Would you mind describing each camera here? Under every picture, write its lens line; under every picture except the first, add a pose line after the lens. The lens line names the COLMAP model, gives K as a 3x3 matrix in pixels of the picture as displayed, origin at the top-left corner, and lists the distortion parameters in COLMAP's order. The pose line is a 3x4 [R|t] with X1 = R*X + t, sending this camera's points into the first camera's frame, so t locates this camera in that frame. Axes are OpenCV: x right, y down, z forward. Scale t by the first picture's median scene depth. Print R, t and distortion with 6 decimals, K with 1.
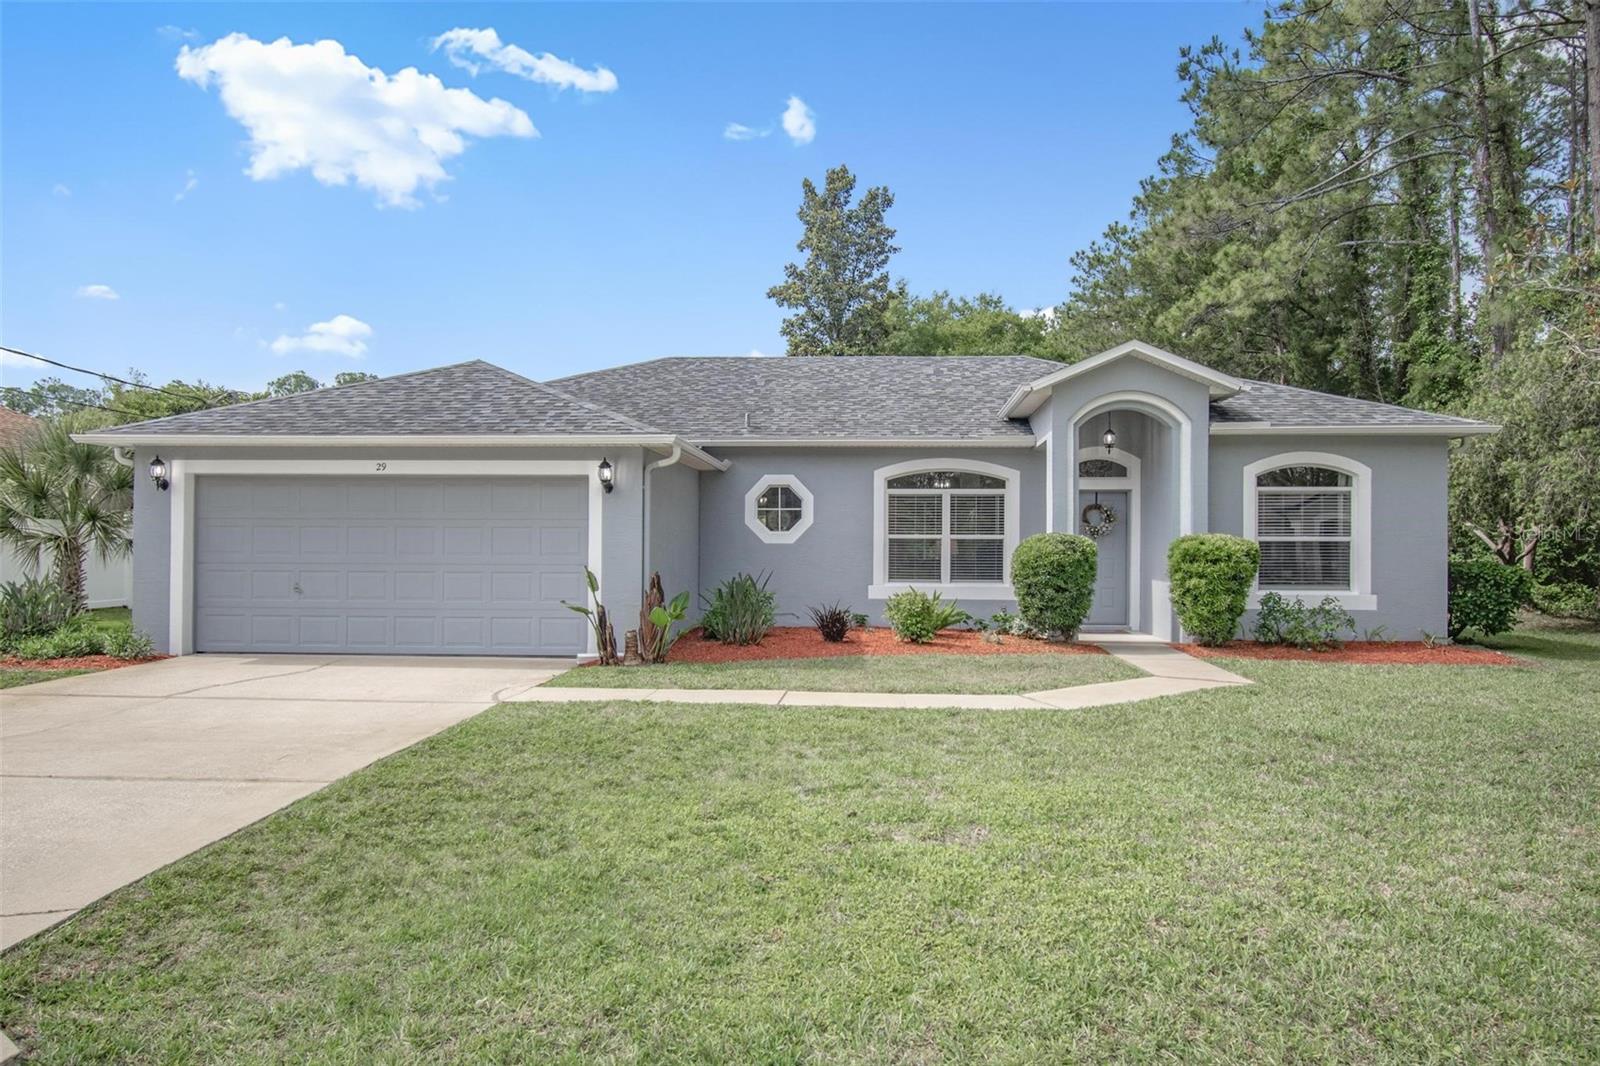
lens RADIAL K [[1079.3, 0, 797.6], [0, 1079.3, 536.3], [0, 0, 1]] dist [0.006228, -0.019289]
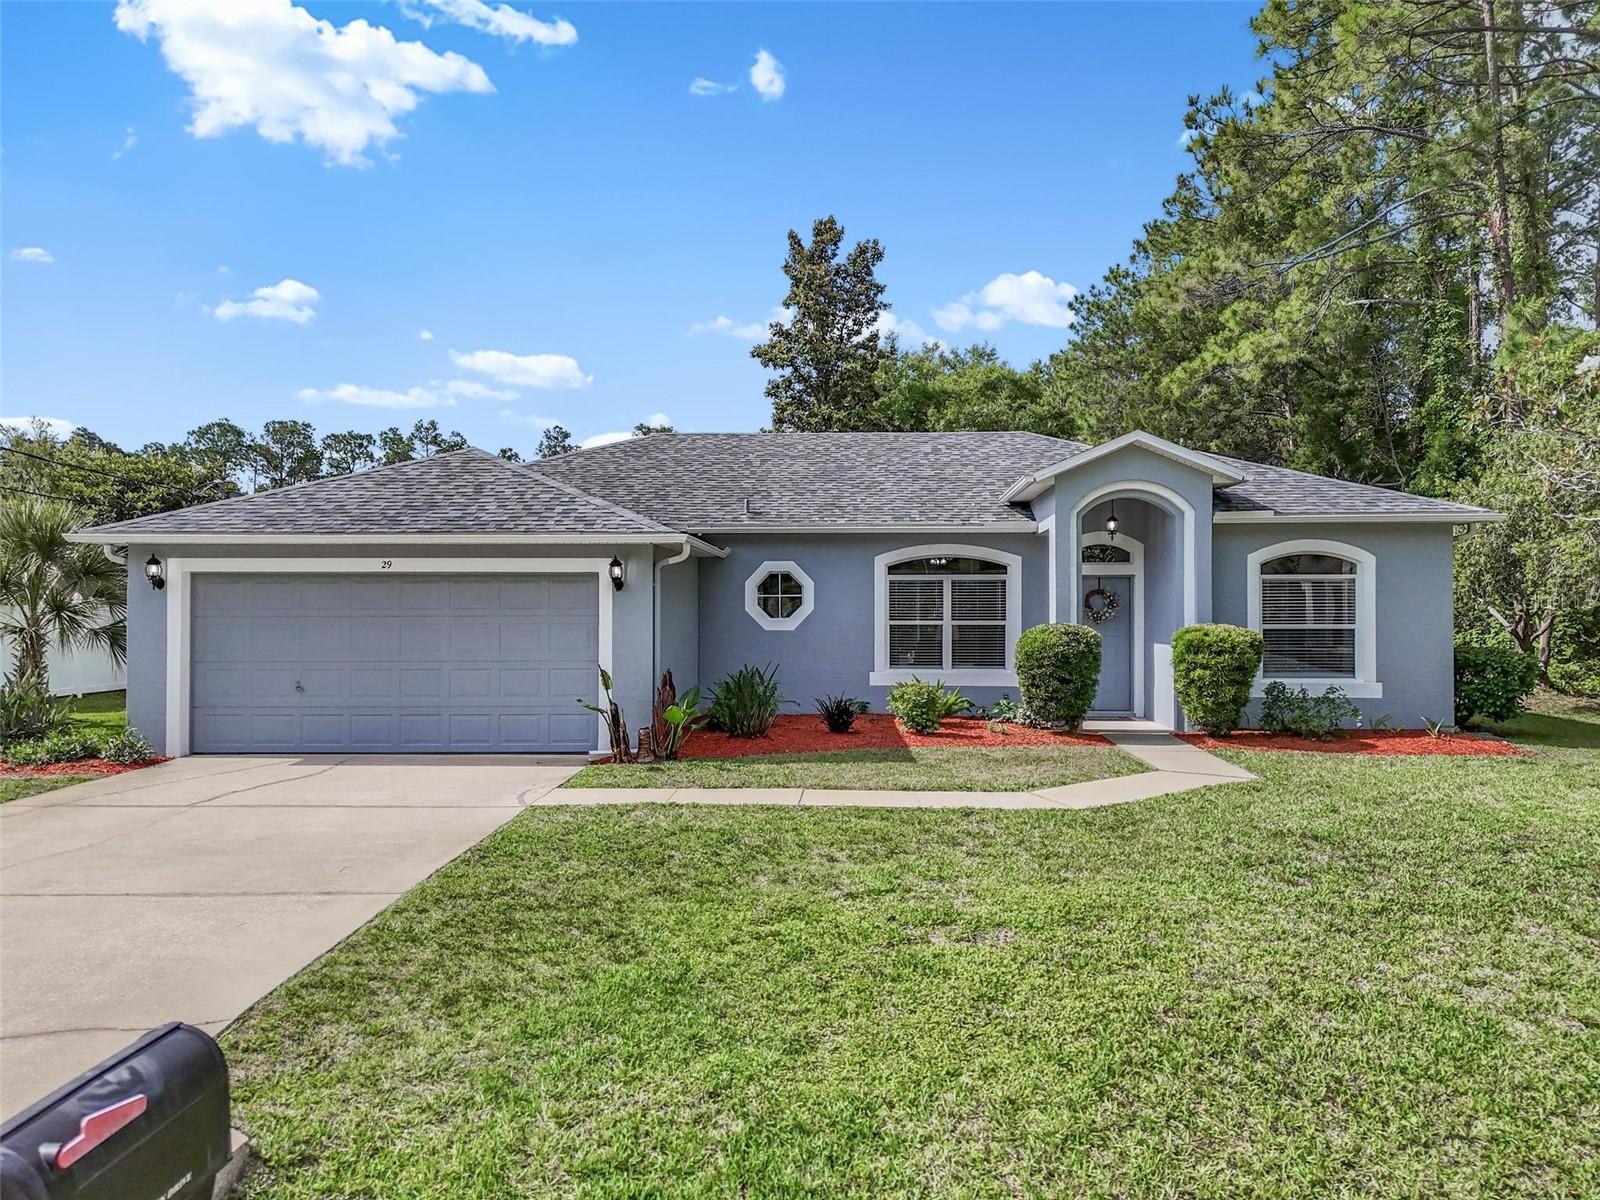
lens RADIAL K [[1168.5, 0, 801.3], [0, 1168.5, 602.8], [0, 0, 1]] dist [0.084904, -0.086585]
pose [[0.999666, -0.005419, 0.025288, -0.027766], [0.005238, 0.999960, 0.007235, -0.030392], [-0.025326, -0.007100, 0.999654, -0.082385]]
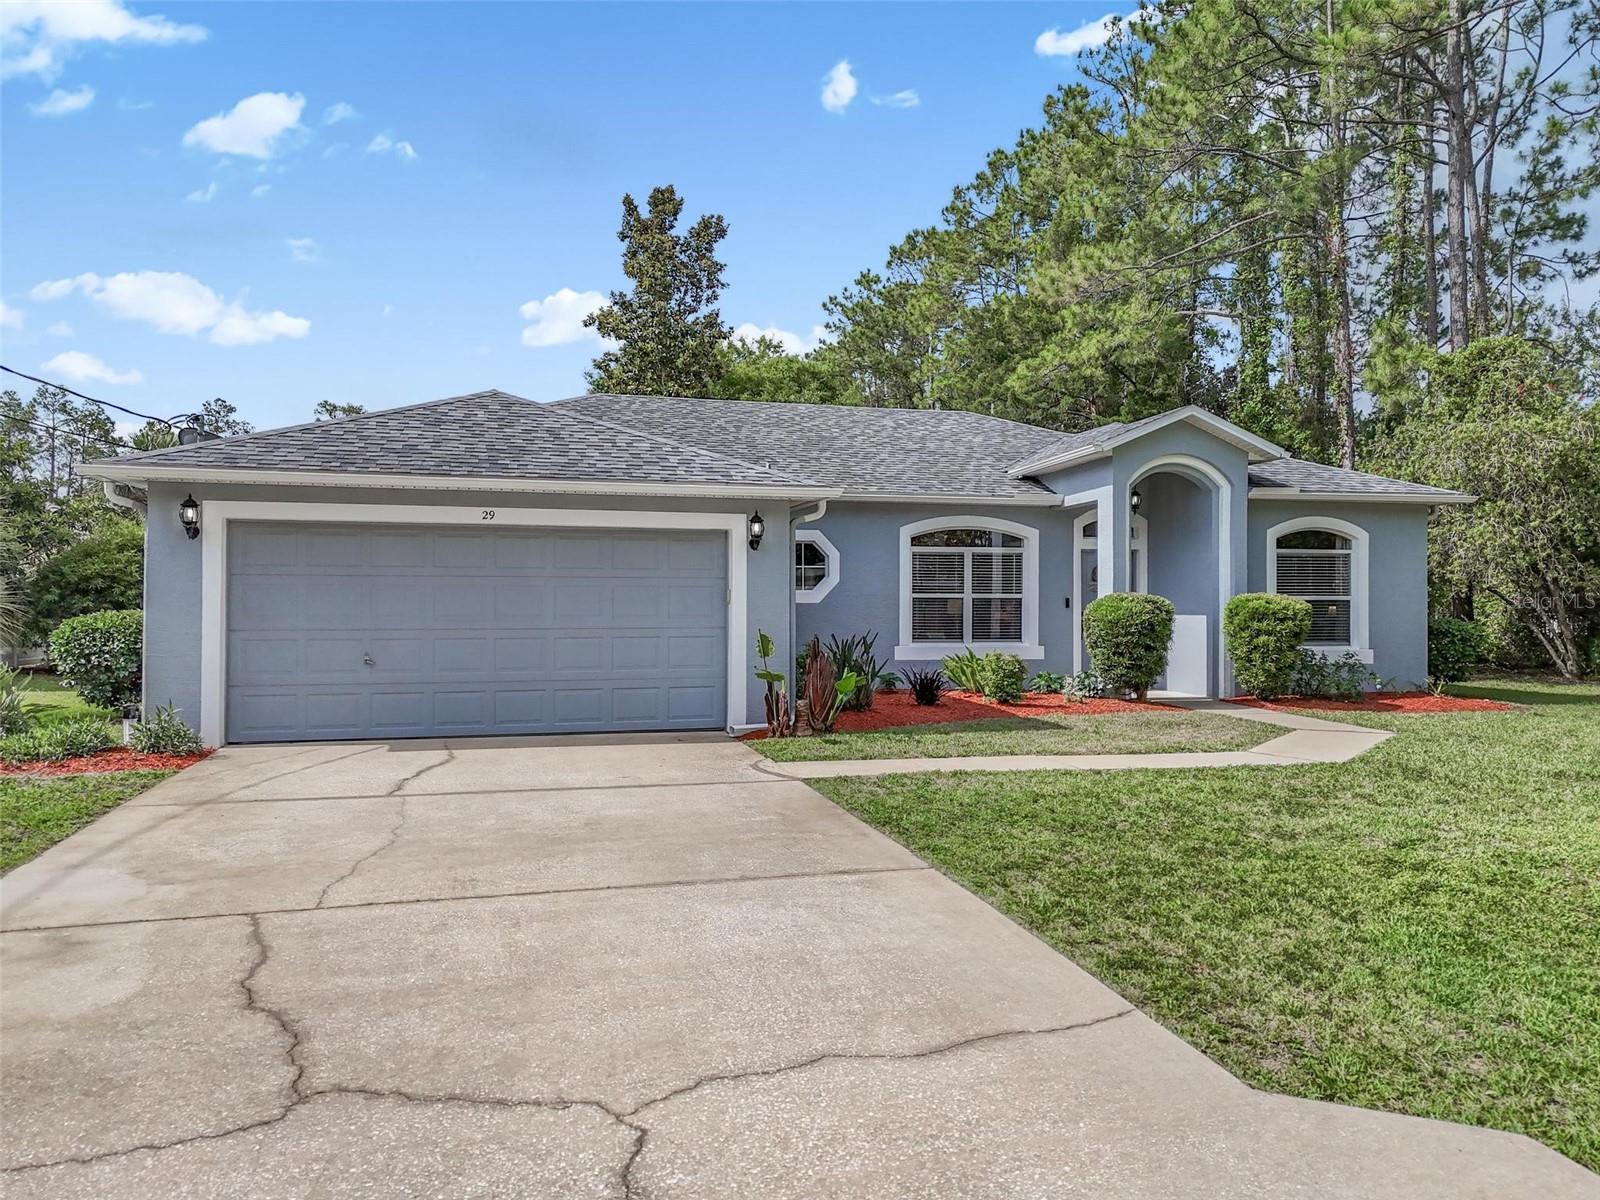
lens RADIAL K [[1168.5, 0, 801.3], [0, 1168.5, 602.8], [0, 0, 1]] dist [0.084904, -0.086585]
pose [[0.953239, -0.002525, 0.302207, -0.373526], [-0.000125, 0.999962, 0.008751, -0.003076], [-0.302217, -0.008380, 0.953202, 0.036825]]
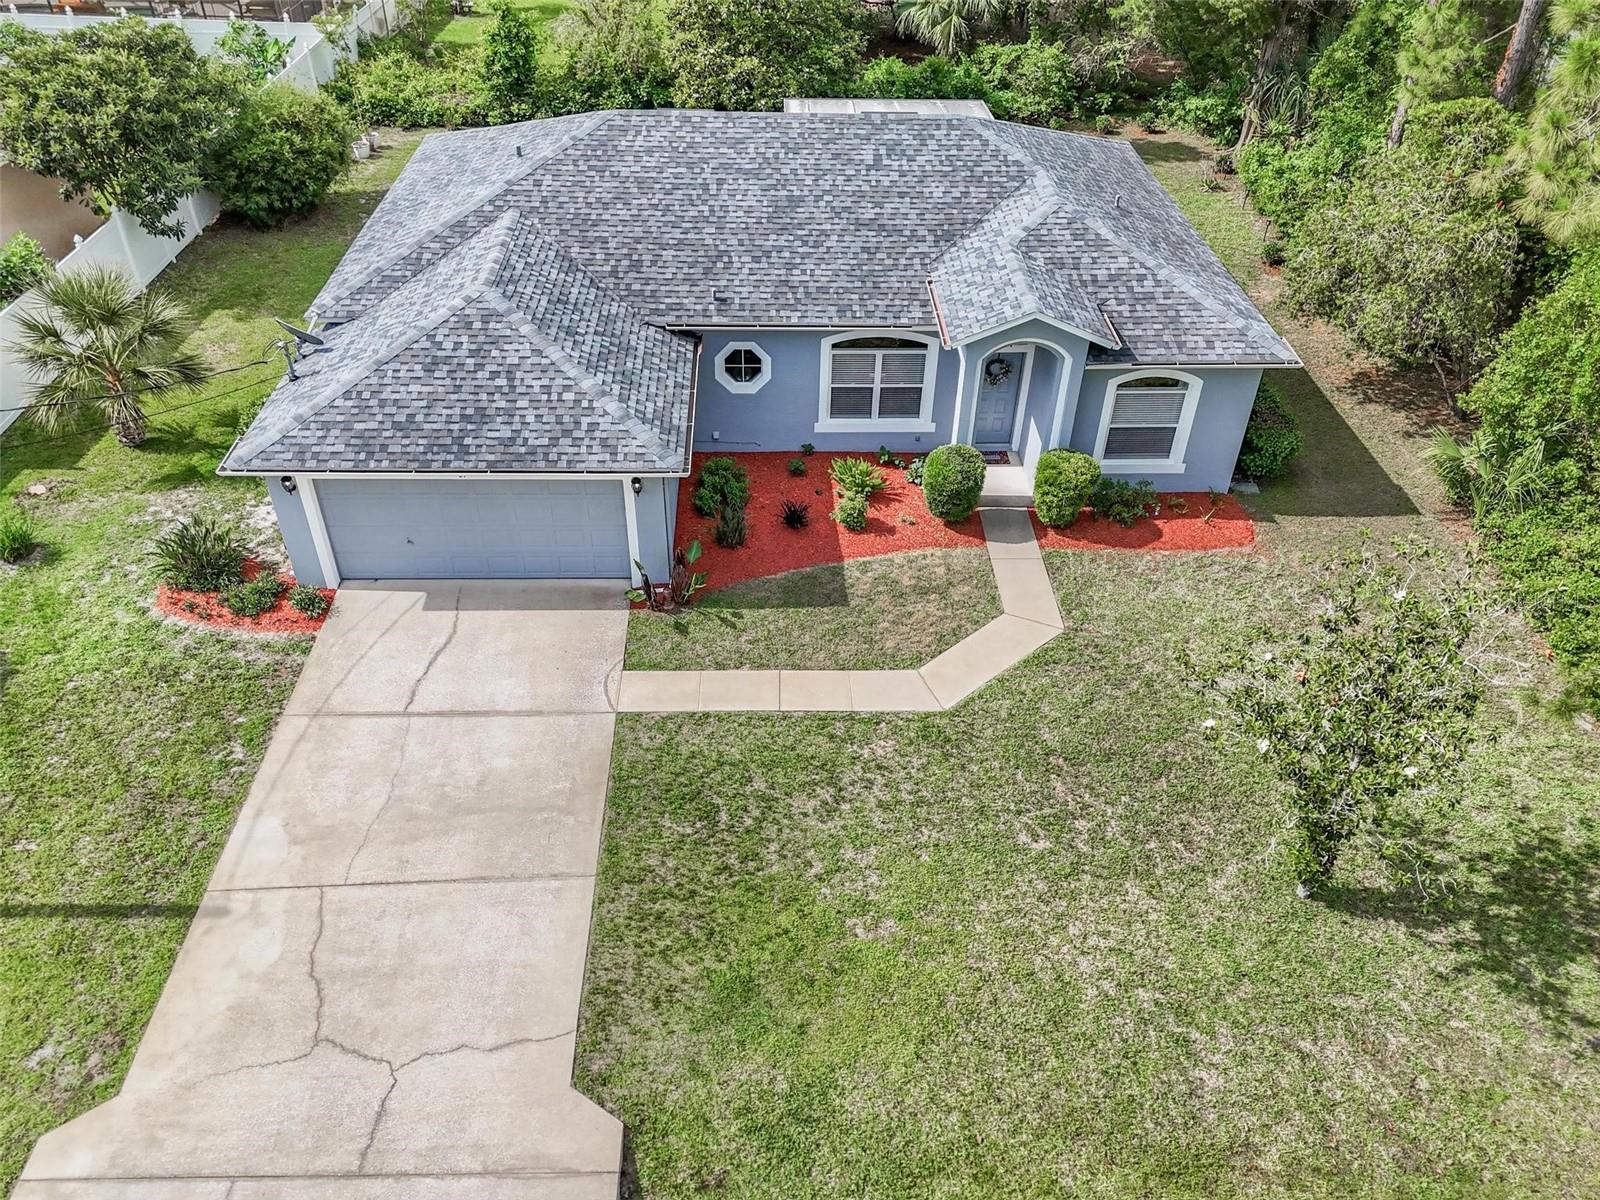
lens RADIAL K [[1168.5, 0, 801.3], [0, 1168.5, 602.8], [0, 0, 1]] dist [0.084904, -0.086585]
pose [[0.995597, -0.048678, 0.080102, -0.081015], [-0.012553, 0.777635, 0.628590, -0.747243], [-0.092889, -0.626828, 0.773601, -0.227721]]
